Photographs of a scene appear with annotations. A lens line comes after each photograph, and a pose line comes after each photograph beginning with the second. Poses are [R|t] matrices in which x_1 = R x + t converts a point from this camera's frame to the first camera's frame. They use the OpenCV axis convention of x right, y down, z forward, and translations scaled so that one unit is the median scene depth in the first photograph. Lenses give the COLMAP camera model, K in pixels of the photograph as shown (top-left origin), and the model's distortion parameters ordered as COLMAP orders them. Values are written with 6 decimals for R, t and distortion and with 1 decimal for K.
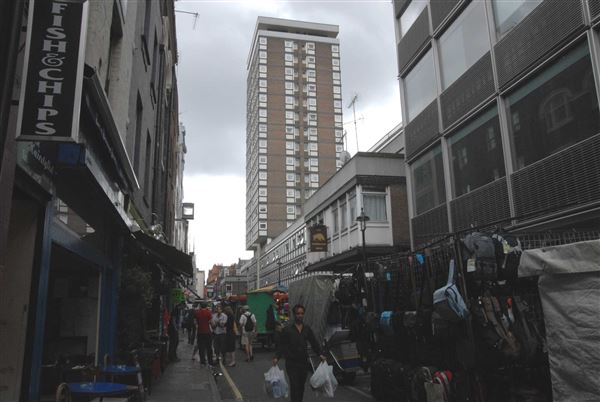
lens RADIAL K [[477.4, 0, 300.5], [0, 477.4, 203.6], [0, 0, 1]] dist [-0.124533, 0.112174]
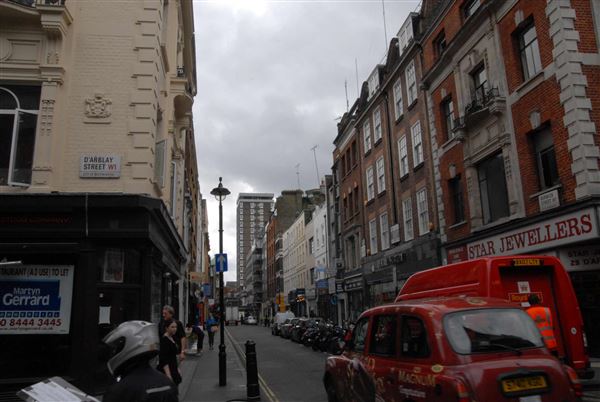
lens RADIAL K [[477.4, 0, 300.5], [0, 477.4, 203.6], [0, 0, 1]] dist [-0.124533, 0.112174]
pose [[0.999680, -0.017051, -0.018661, 0.277994], [0.016976, 0.999847, -0.004164, -0.341941], [0.018729, 0.003846, 0.999817, -1.486713]]
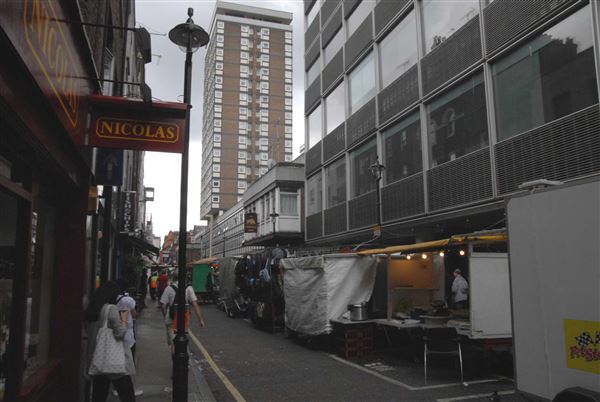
lens RADIAL K [[477.4, 0, 300.5], [0, 477.4, 203.6], [0, 0, 1]] dist [-0.124533, 0.112174]
pose [[0.995641, 0.027543, 0.089111, 0.017151], [-0.033681, 0.997108, 0.068128, -0.022651], [-0.086976, -0.070833, 0.993689, -0.097031]]
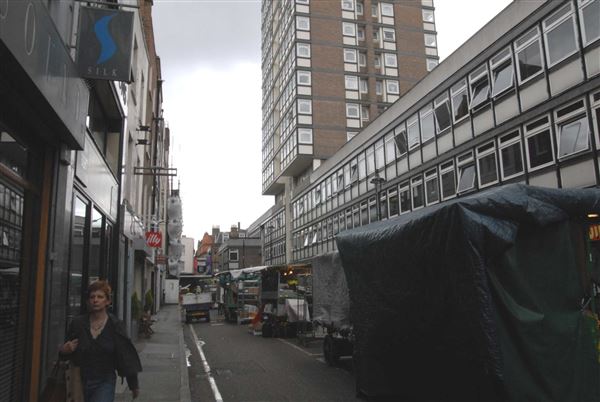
lens RADIAL K [[477.4, 0, 300.5], [0, 477.4, 203.6], [0, 0, 1]] dist [-0.124533, 0.112174]
pose [[0.999603, 0.000979, 0.028154, -0.093947], [-0.002250, 0.998977, 0.045171, 0.092705], [-0.028081, -0.045216, 0.998582, 0.420697]]
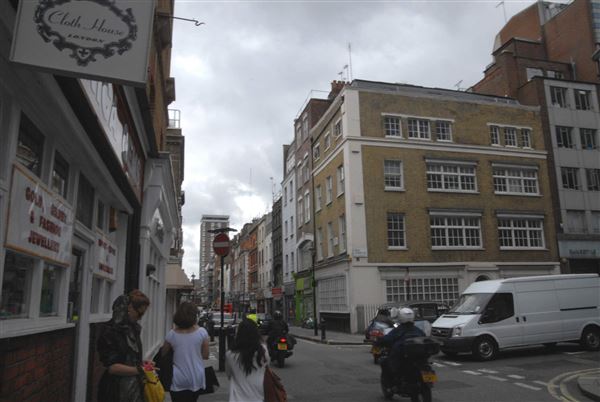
lens RADIAL K [[477.4, 0, 300.5], [0, 477.4, 203.6], [0, 0, 1]] dist [-0.124533, 0.112174]
pose [[0.998736, 0.008461, 0.049551, 0.418975], [-0.008861, 0.999930, 0.007866, -0.523960], [-0.049481, -0.008295, 0.998741, -2.264665]]
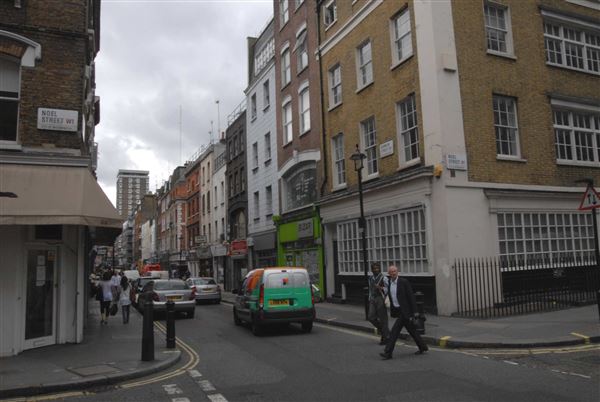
lens RADIAL K [[477.4, 0, 300.5], [0, 477.4, 203.6], [0, 0, 1]] dist [-0.124533, 0.112174]
pose [[0.976400, 0.010742, 0.215702, 0.386151], [-0.029707, 0.995949, 0.084870, -0.486551], [-0.213916, -0.089275, 0.972764, -2.098940]]
